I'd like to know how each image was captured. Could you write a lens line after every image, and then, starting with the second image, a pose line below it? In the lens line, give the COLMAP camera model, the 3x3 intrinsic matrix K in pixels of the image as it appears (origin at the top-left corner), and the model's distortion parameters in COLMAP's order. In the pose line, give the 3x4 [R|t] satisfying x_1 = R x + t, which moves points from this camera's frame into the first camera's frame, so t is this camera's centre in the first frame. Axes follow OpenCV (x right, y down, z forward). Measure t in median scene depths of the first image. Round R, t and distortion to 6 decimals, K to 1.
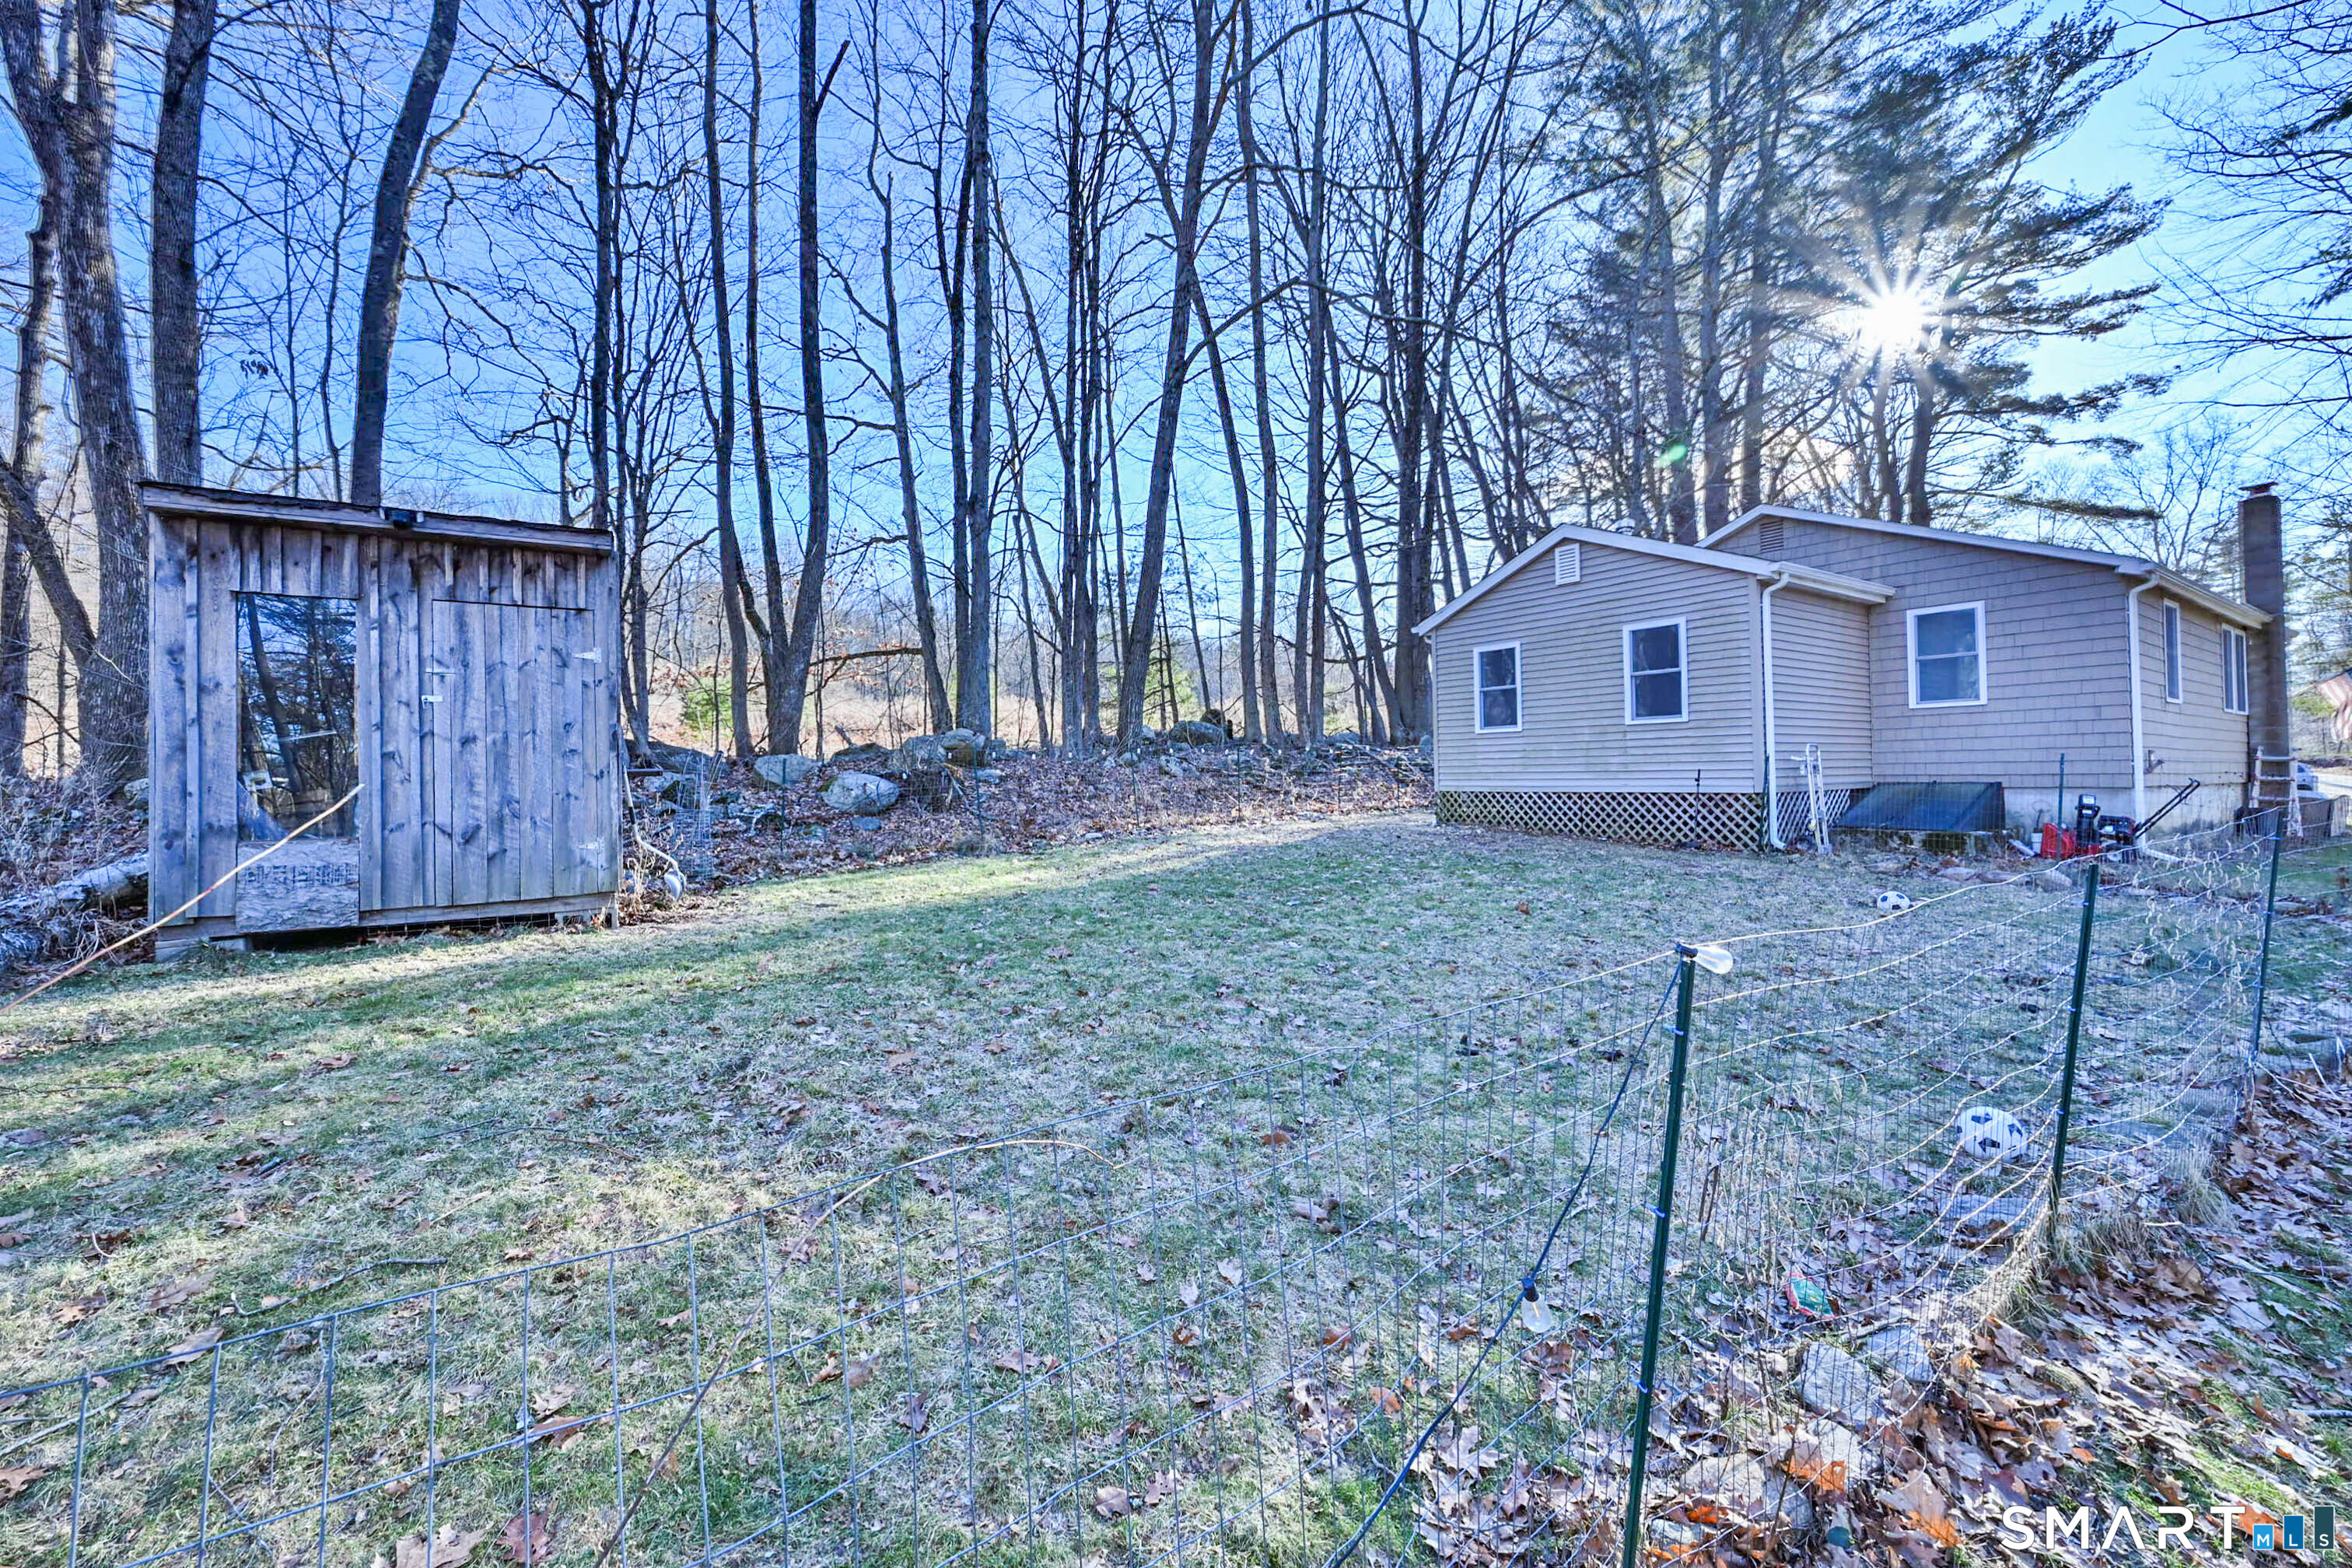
lens RADIAL K [[940.6, 0, 1170.9], [0, 940.6, 757.5], [0, 0, 1]] dist [-0.001229, -0.000160]
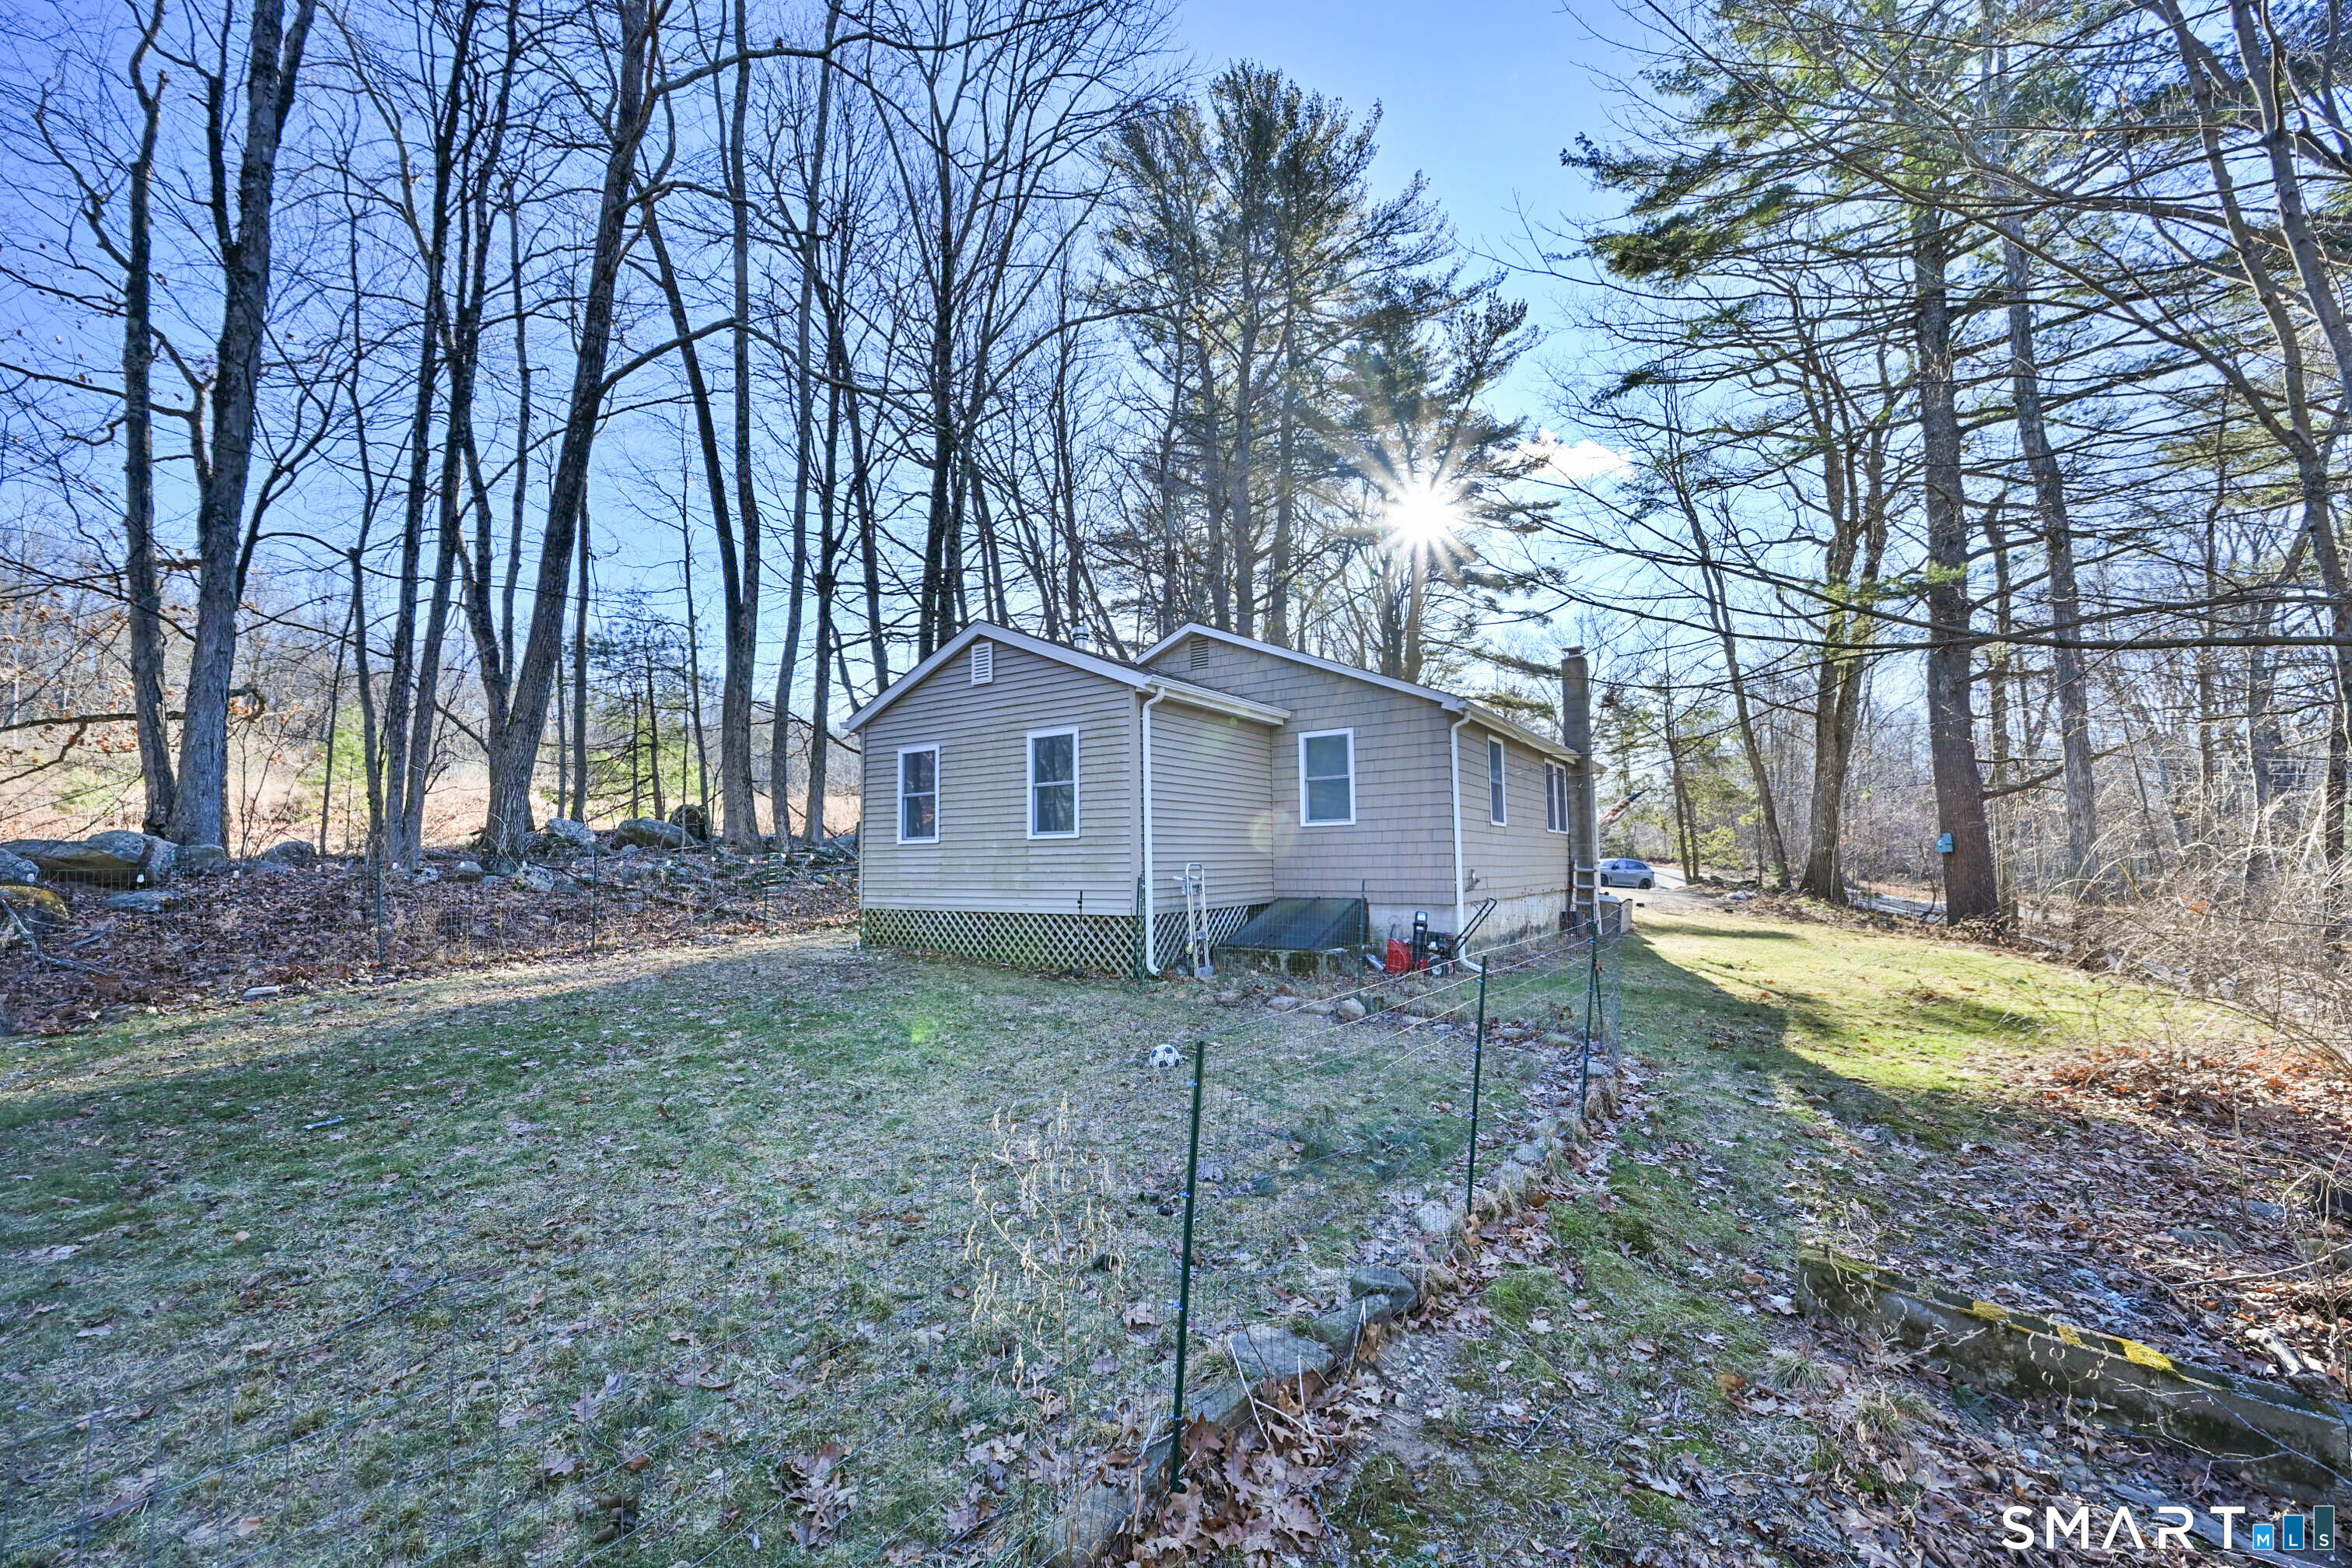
lens RADIAL K [[907.1, 0, 1176.0], [0, 907.1, 784.0], [0, 0, 1]] dist [0.001159, 0.000148]
pose [[0.928531, 0.033131, 0.369773, 0.253047], [-0.006711, 0.997345, -0.072508, -0.022427], [-0.371194, 0.064844, 0.926289, 0.102974]]
